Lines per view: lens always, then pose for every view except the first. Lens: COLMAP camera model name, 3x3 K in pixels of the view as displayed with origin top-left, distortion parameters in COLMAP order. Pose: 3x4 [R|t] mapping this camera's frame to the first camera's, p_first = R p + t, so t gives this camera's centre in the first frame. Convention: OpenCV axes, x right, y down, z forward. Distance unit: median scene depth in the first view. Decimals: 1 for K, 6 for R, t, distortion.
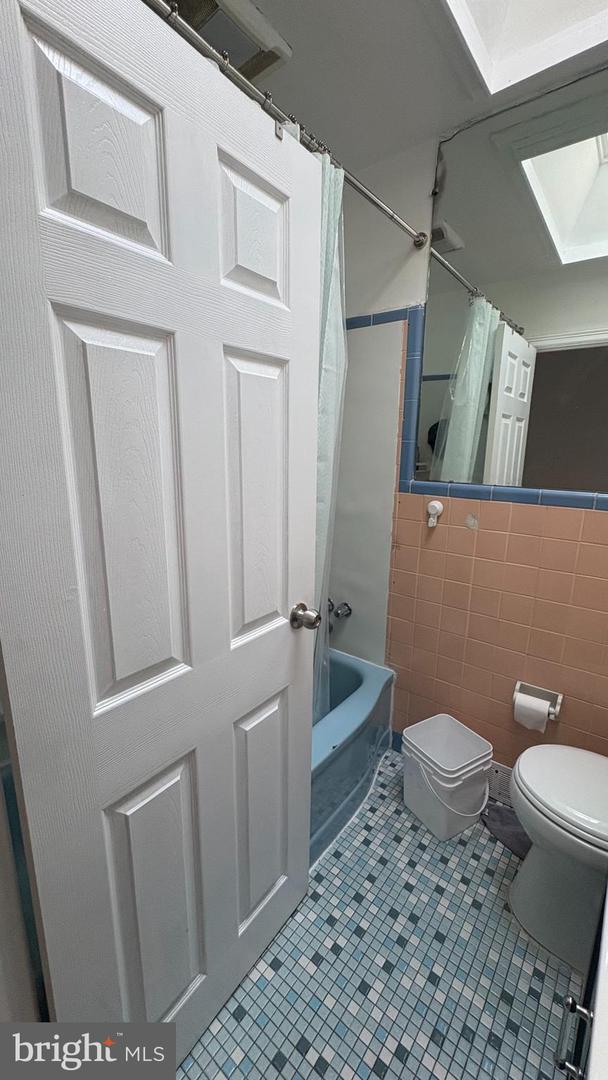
lens RADIAL K [[431.7, 0, 302.1], [0, 431.7, 538.0], [0, 0, 1]] dist [0.003681, -0.000304]
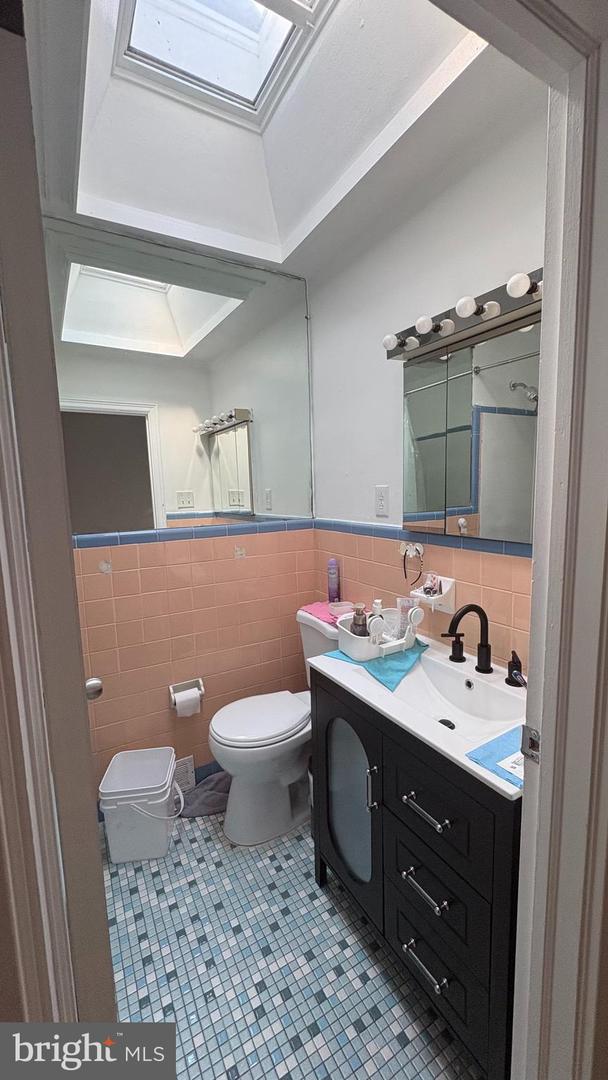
lens RADIAL K [[431.7, 0, 300.3], [0, 431.7, 539.8], [0, 0, 1]] dist [0.003681, -0.000304]
pose [[0.378947, -0.135531, 0.915440, -0.481186], [0.228851, 0.972217, 0.049203, -0.051632], [-0.896675, 0.190854, 0.399436, 0.120973]]
